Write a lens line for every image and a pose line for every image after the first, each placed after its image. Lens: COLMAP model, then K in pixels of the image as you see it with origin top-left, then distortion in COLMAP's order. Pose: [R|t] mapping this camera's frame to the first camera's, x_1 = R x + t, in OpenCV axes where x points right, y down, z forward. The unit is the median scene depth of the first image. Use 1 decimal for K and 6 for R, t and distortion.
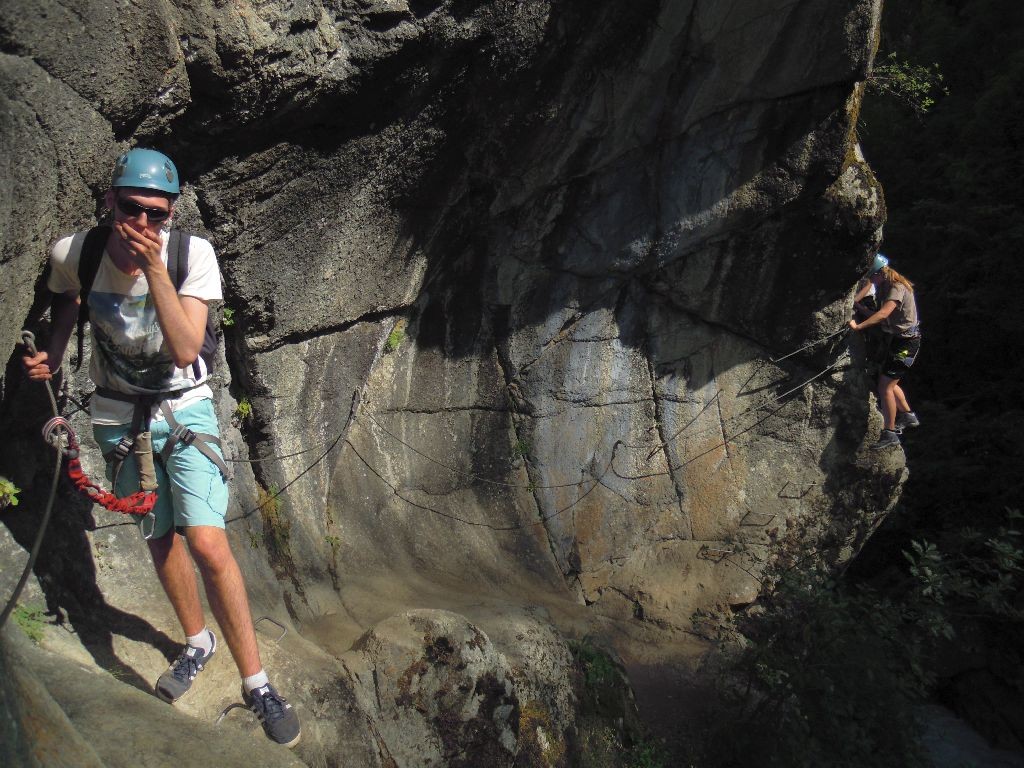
lens RADIAL K [[854.0, 0, 512.0], [0, 854.0, 384.0], [0, 0, 1]] dist [-0.058927, 0.048016]
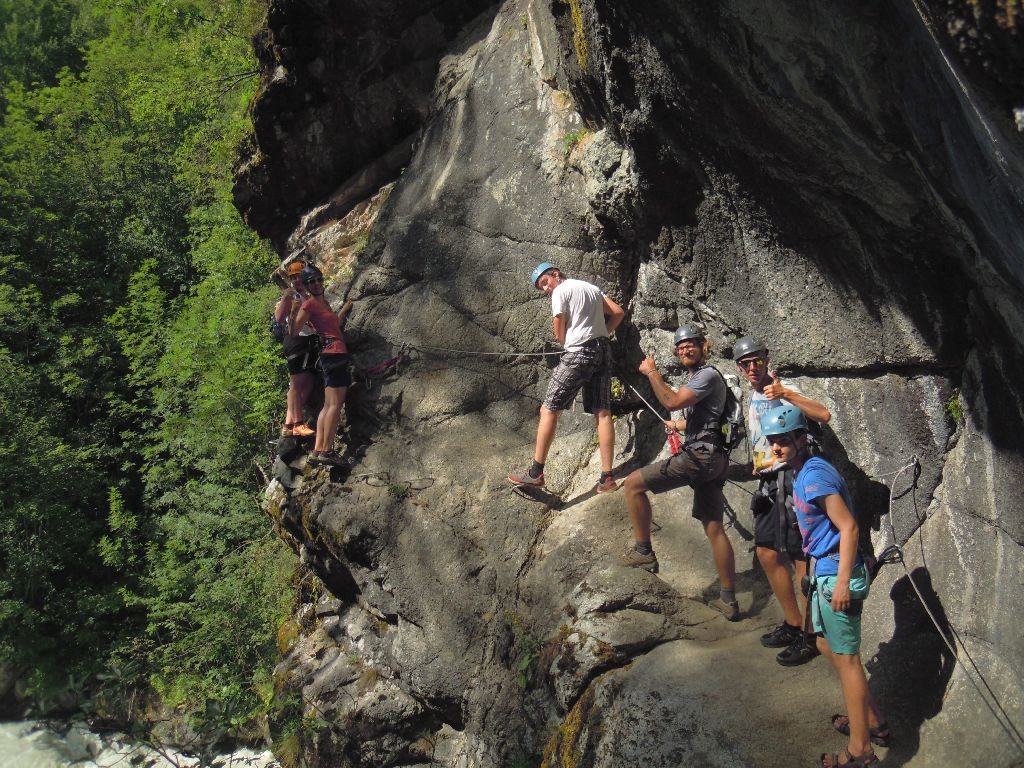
lens RADIAL K [[854.0, 0, 512.0], [0, 854.0, 384.0], [0, 0, 1]] dist [-0.058927, 0.048016]
pose [[-0.764917, 0.010964, -0.644036, 0.483917], [-0.138544, 0.973653, 0.181123, -0.119194], [0.629053, 0.227772, -0.743244, 1.013082]]
